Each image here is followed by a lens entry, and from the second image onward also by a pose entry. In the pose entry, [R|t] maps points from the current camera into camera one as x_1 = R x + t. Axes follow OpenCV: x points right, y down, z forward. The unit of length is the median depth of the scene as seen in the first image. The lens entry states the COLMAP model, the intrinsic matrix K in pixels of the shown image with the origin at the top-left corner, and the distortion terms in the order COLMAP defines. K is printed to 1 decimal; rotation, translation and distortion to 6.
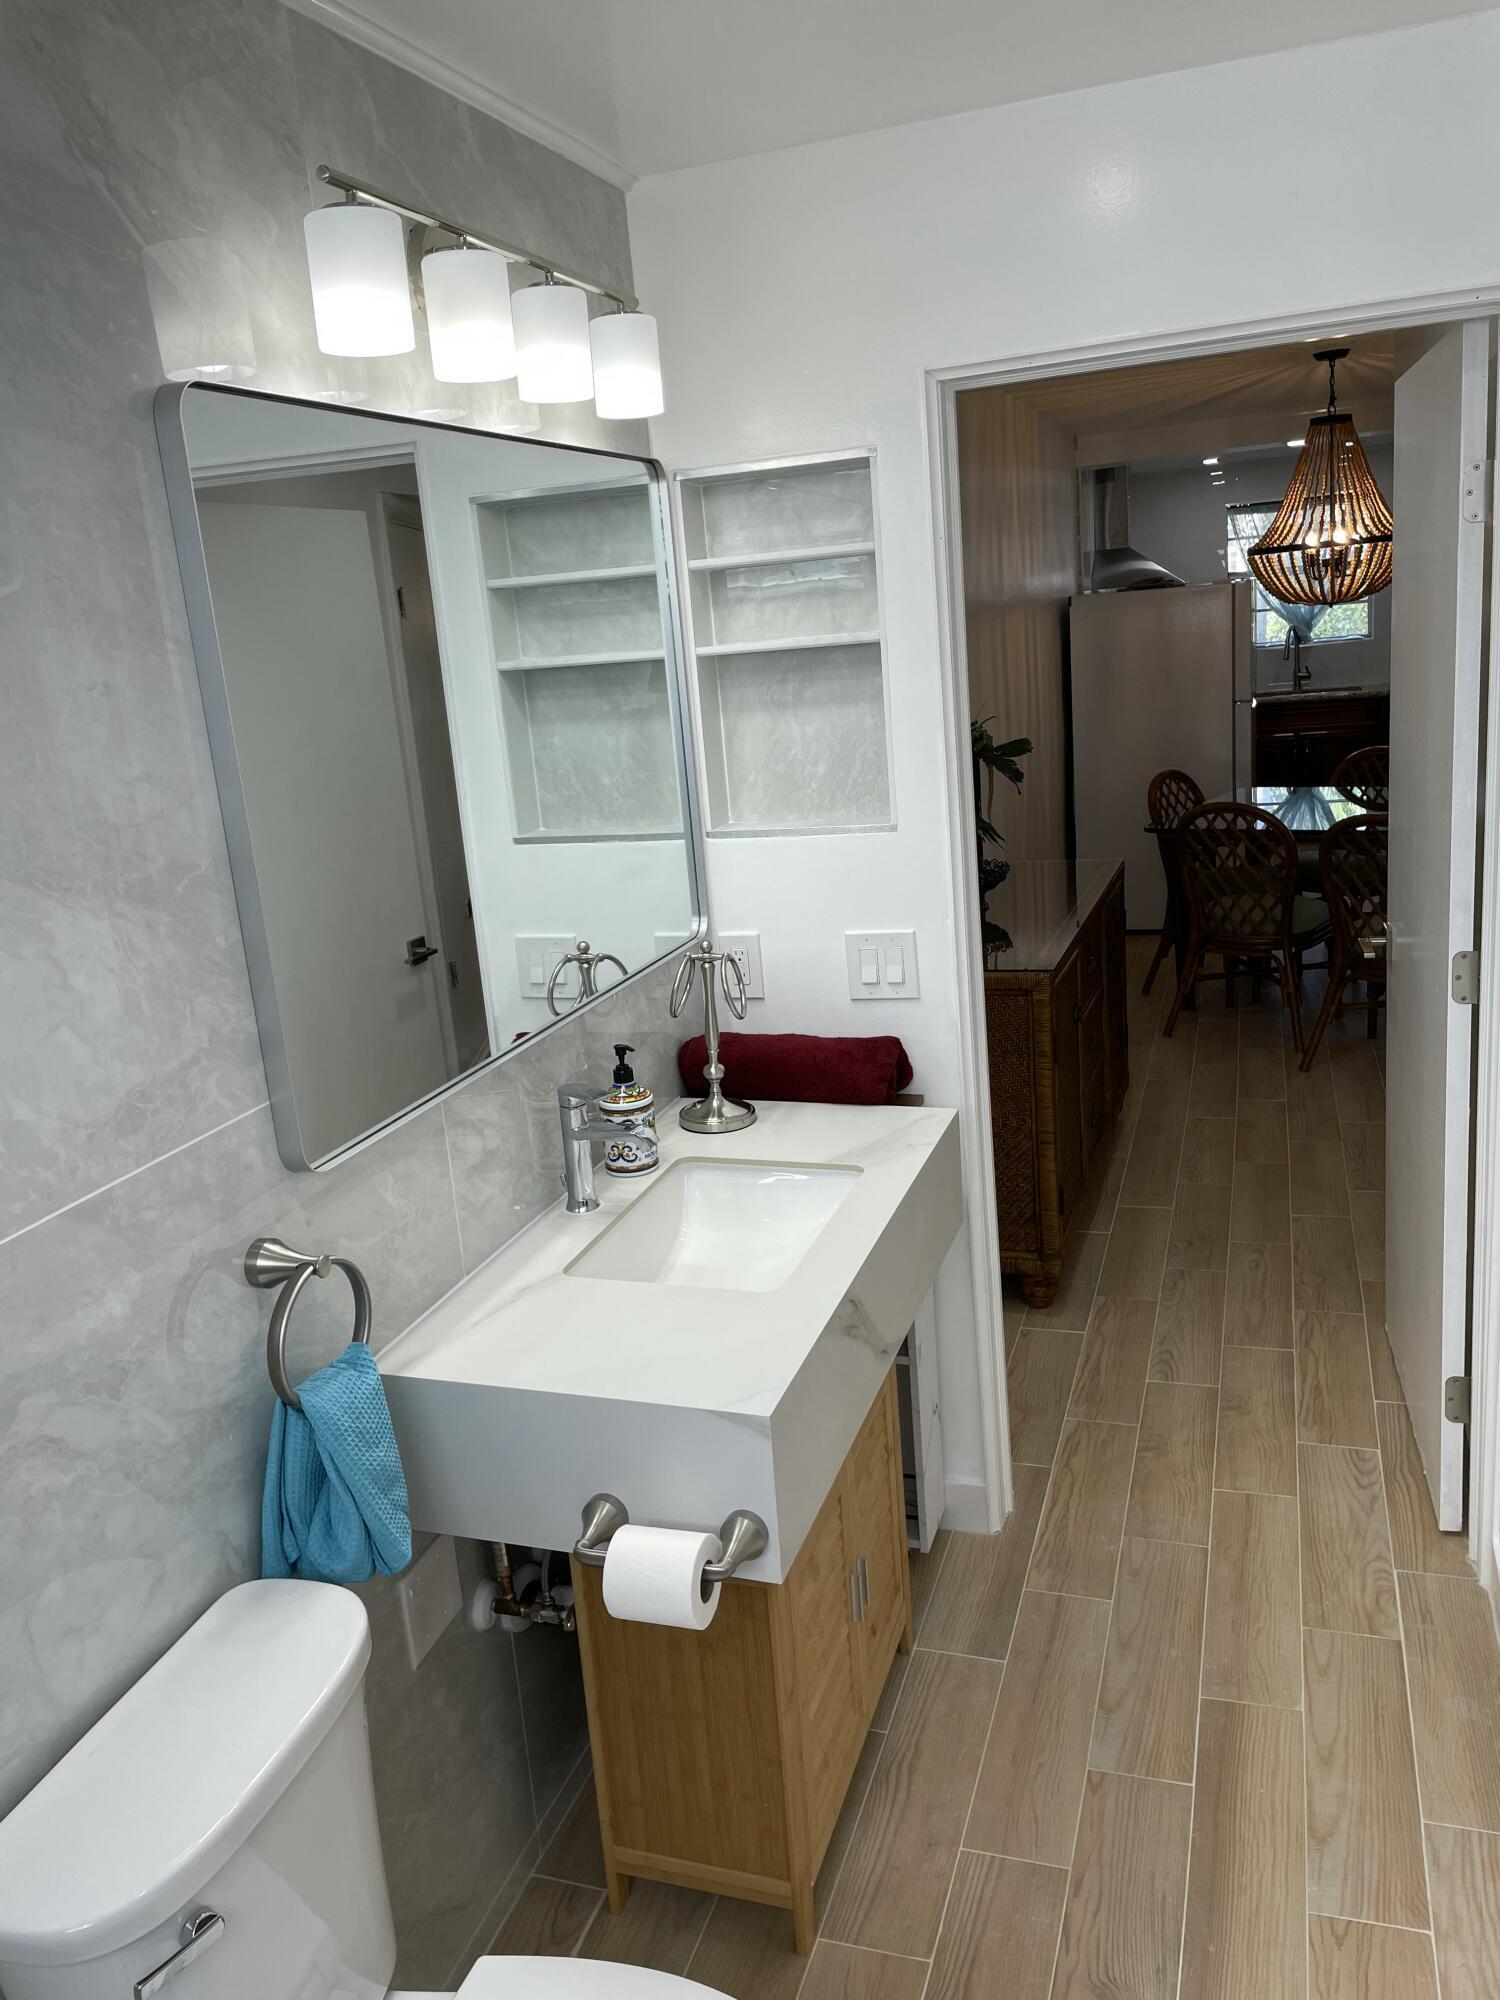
lens RADIAL K [[1512.5, 0, 753.5], [0, 1512.5, 983.2], [0, 0, 1]] dist [0.074460, -0.095289]
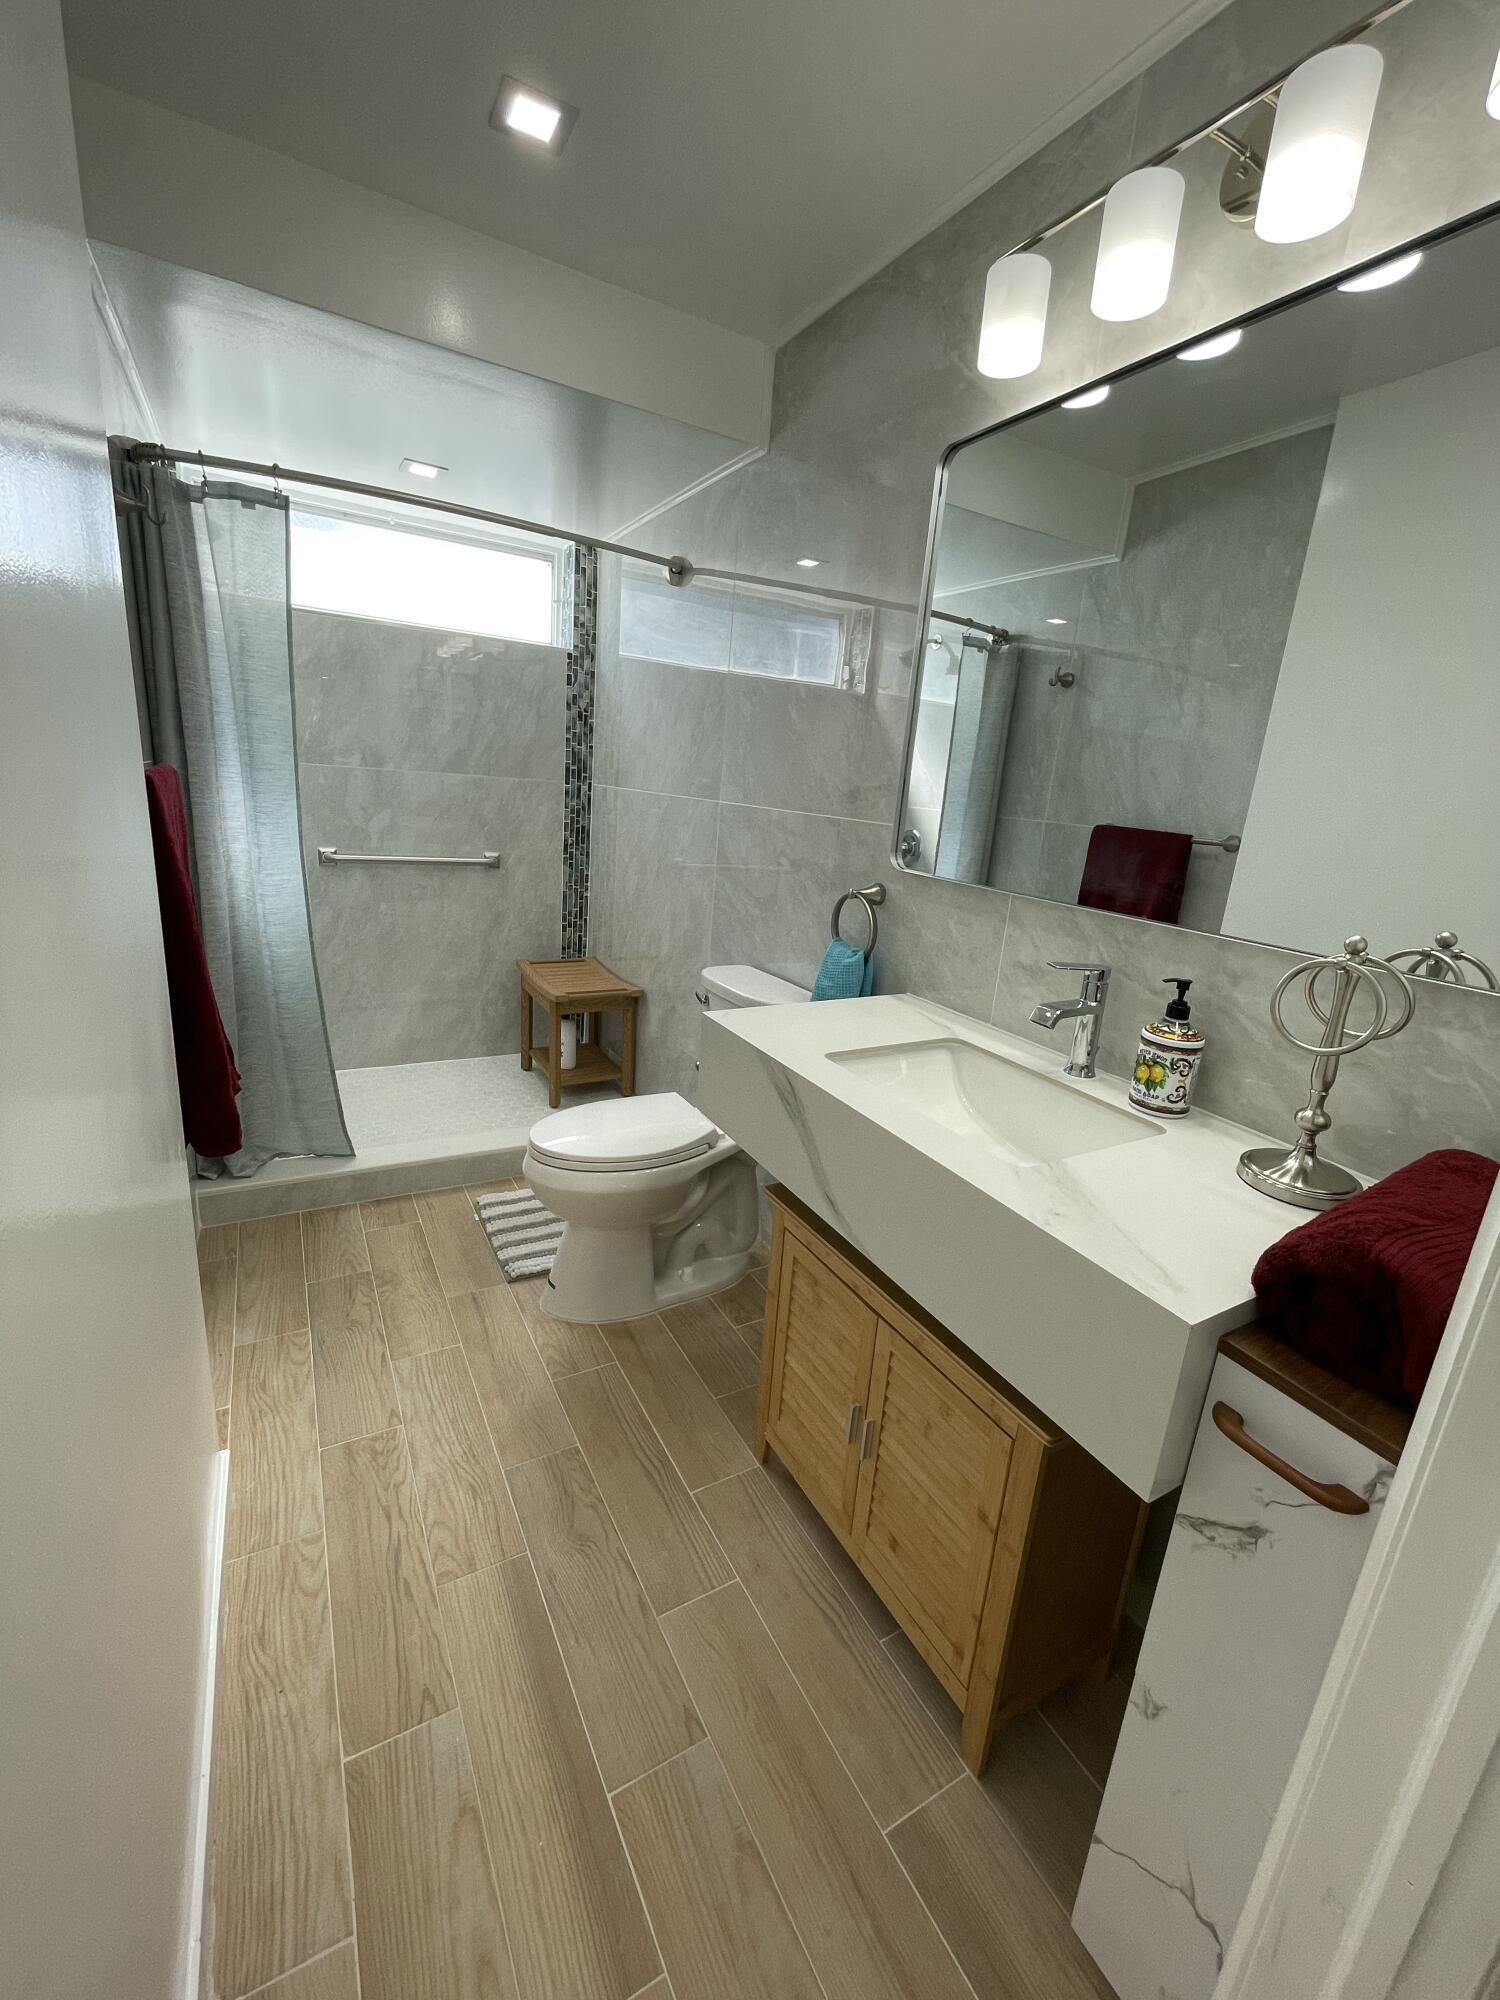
lens RADIAL K [[809.1, 0, 750.1], [0, 809.1, 997.2], [0, 0, 1]] dist [-0.000034, -0.001451]
pose [[-0.667845, 0.224046, -0.709780, 0.438696], [-0.195891, 0.867090, 0.458020, -0.123158], [0.718060, 0.444926, -0.535192, 1.040903]]
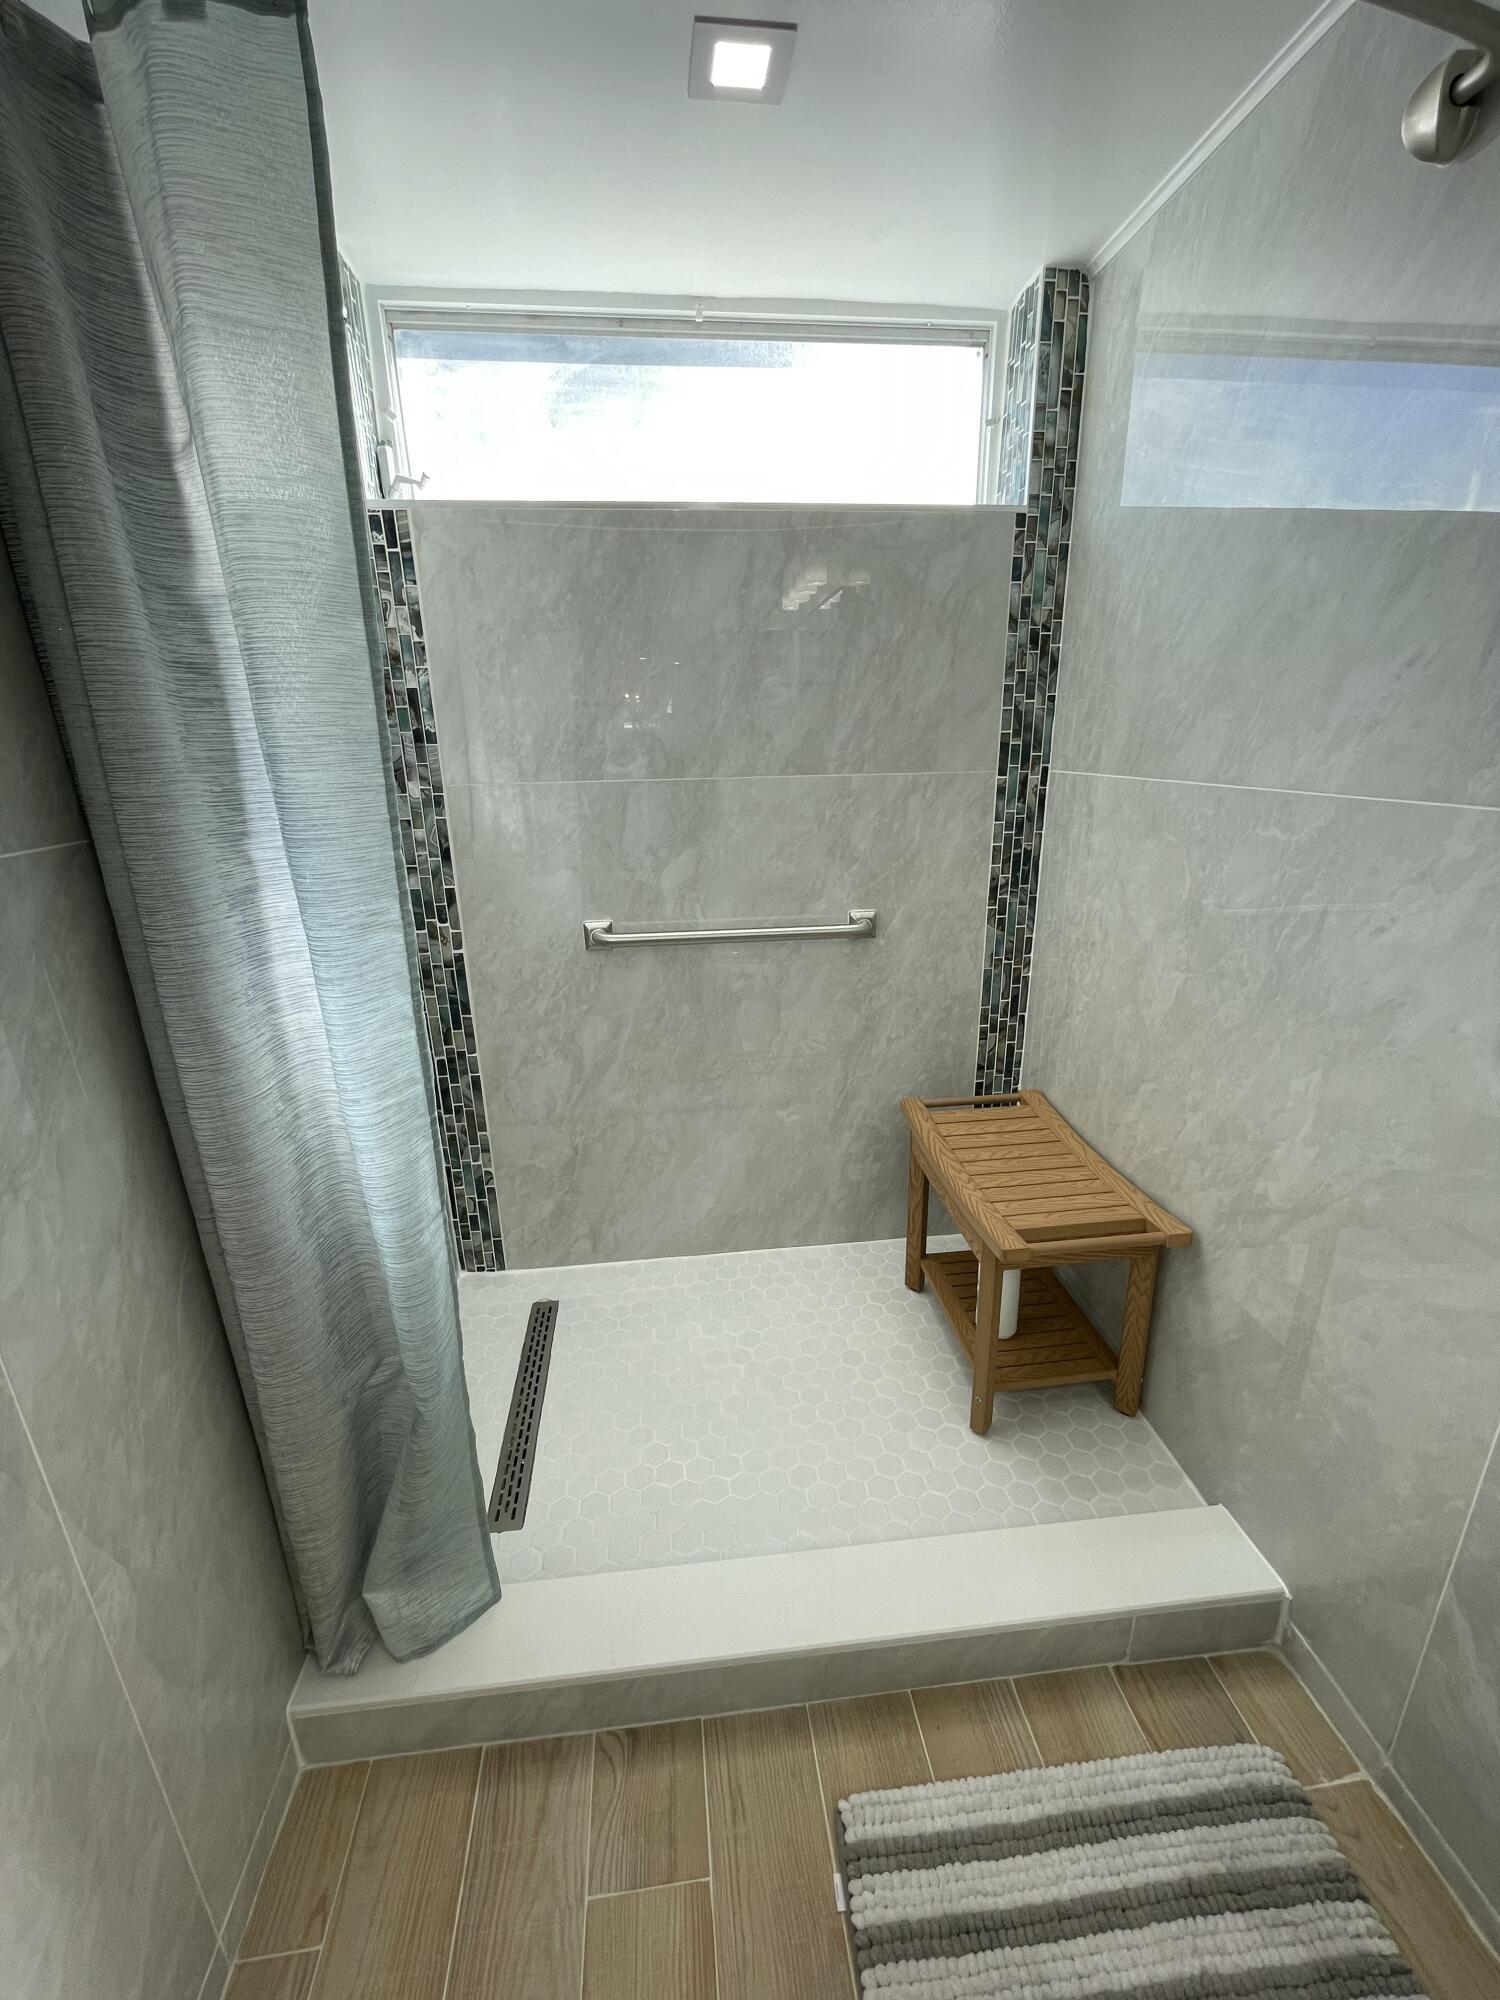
lens RADIAL K [[809.1, 0, 748.0], [0, 809.1, 995.8], [0, 0, 1]] dist [-0.000034, -0.001451]
pose [[-0.899018, 0.227924, -0.373920, 0.095739], [-0.005770, 0.847634, 0.530551, 0.045436], [0.437873, 0.479133, -0.760723, 0.440676]]
